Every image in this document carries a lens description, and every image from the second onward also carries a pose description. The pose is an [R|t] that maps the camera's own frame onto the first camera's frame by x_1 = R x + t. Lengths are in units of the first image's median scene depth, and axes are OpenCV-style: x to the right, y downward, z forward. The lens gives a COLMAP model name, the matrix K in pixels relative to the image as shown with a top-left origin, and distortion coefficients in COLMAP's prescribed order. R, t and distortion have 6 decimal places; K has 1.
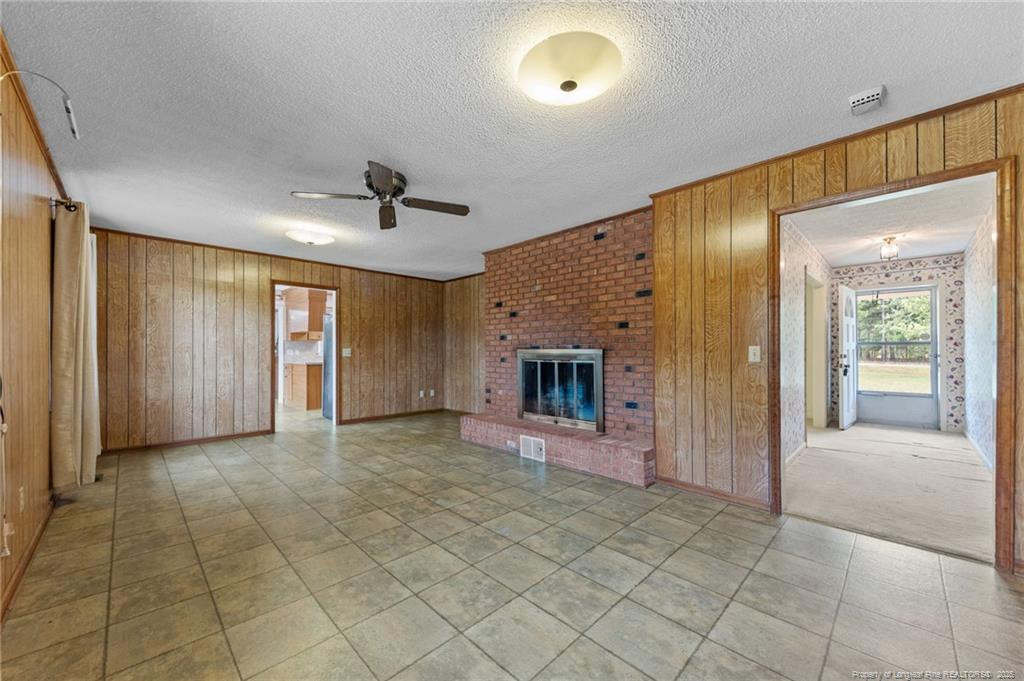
lens RADIAL K [[385.9, 0, 509.9], [0, 385.9, 346.9], [0, 0, 1]] dist [-0.000695, -0.000233]
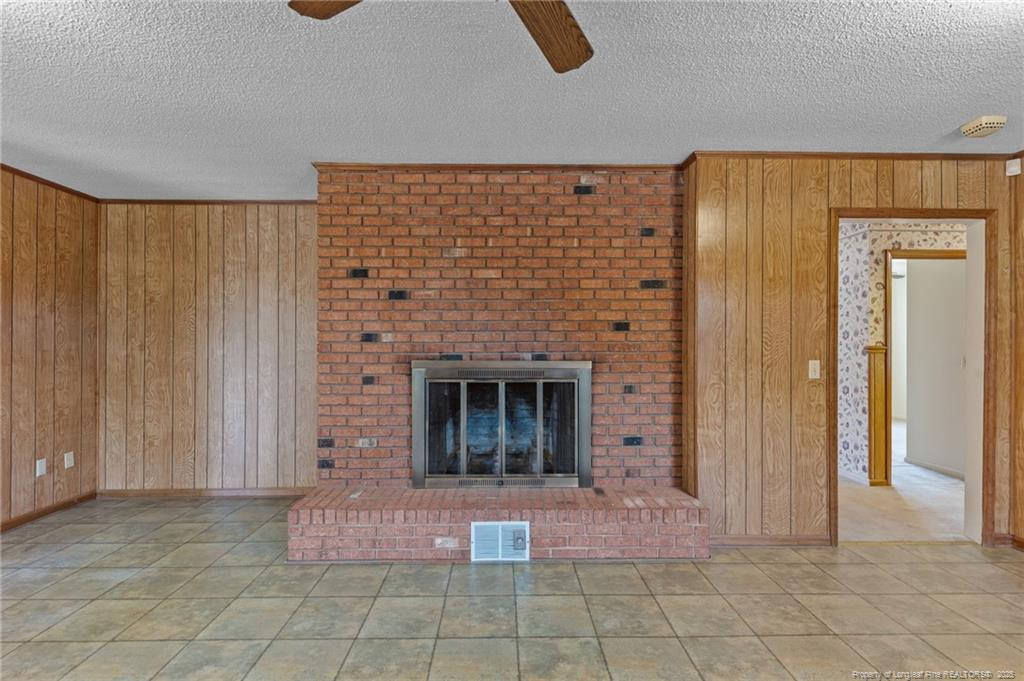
lens RADIAL K [[470.4, 0, 513.6], [0, 470.4, 341.7], [0, 0, 1]] dist [0.004367, -0.001049]
pose [[0.690384, 0.011342, 0.723354, -0.432732], [-0.011527, 0.999923, -0.004678, -0.022245], [-0.723351, -0.005109, 0.690461, 0.535068]]
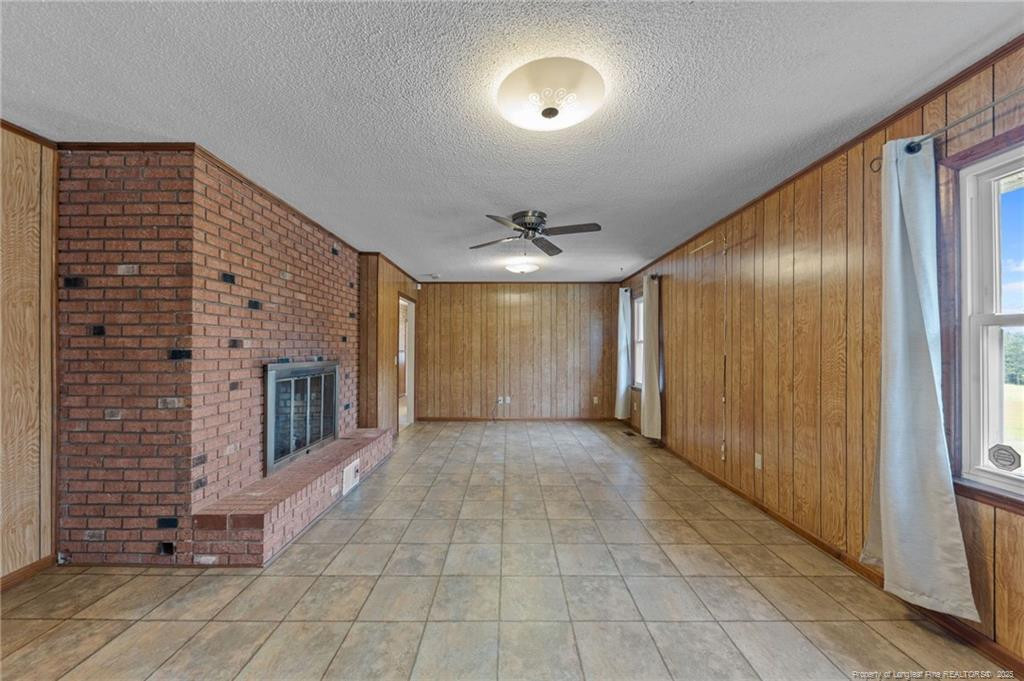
lens RADIAL K [[370.0, 0, 509.2], [0, 370.0, 346.9], [0, 0, 1]] dist [-0.009935, -0.000455]
pose [[-0.710270, 0.007802, 0.703887, -0.802449], [-0.005998, 0.999835, -0.017135, -0.016621], [-0.703904, -0.016392, -0.710106, 1.382800]]
